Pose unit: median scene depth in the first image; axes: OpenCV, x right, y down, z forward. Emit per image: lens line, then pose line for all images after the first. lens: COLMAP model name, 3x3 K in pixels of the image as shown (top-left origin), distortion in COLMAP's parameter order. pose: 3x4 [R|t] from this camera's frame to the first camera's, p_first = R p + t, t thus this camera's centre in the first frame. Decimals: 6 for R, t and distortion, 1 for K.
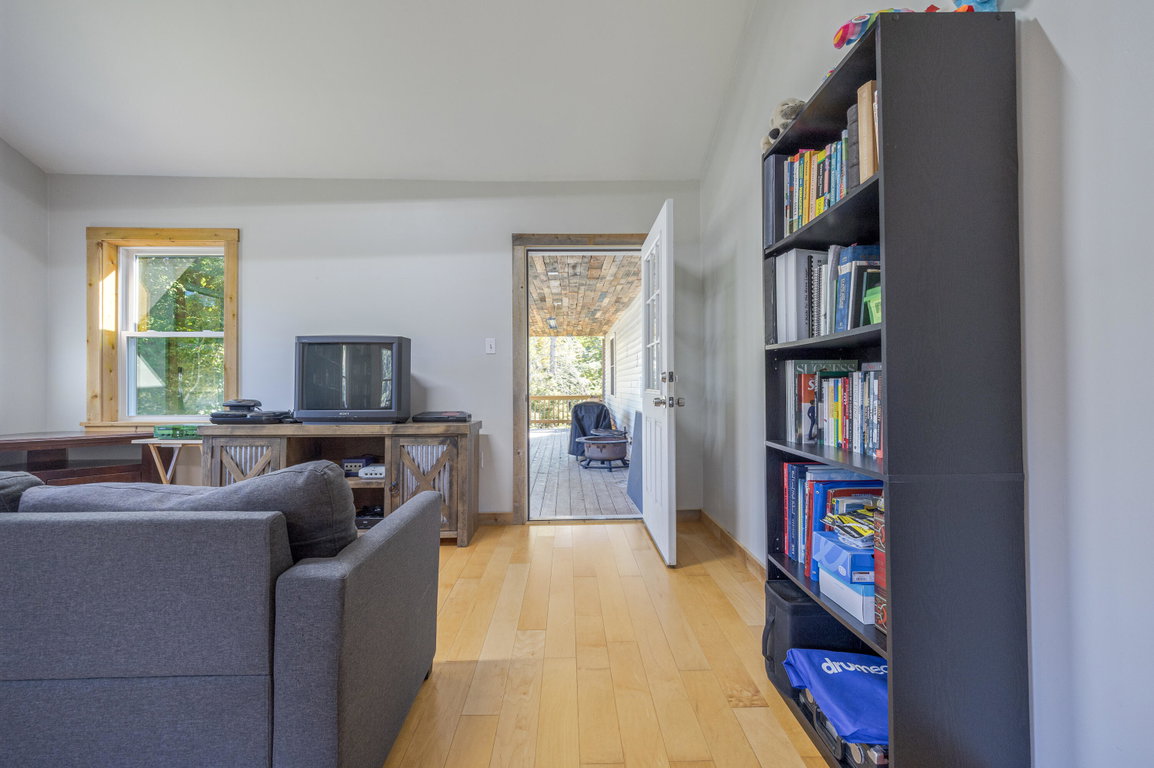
lens RADIAL K [[471.5, 0, 577.0], [0, 471.5, 384.0], [0, 0, 1]] dist [-0.002320, -0.000183]
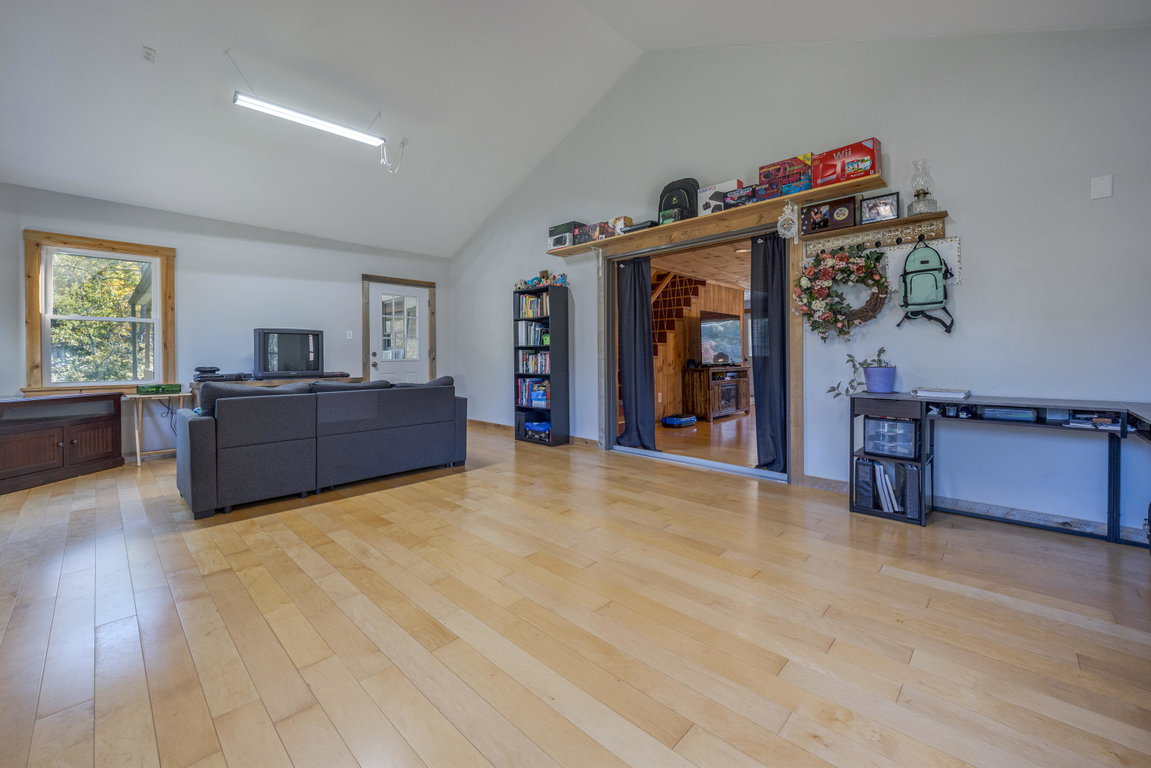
lens RADIAL K [[442.0, 0, 573.9], [0, 442.0, 359.8], [0, 0, 1]] dist [0.000293, -0.000023]
pose [[0.690639, -0.006122, 0.723174, -1.766716], [0.001499, 0.999974, 0.007033, 0.002456], [-0.723198, -0.003773, 0.690630, -1.681474]]
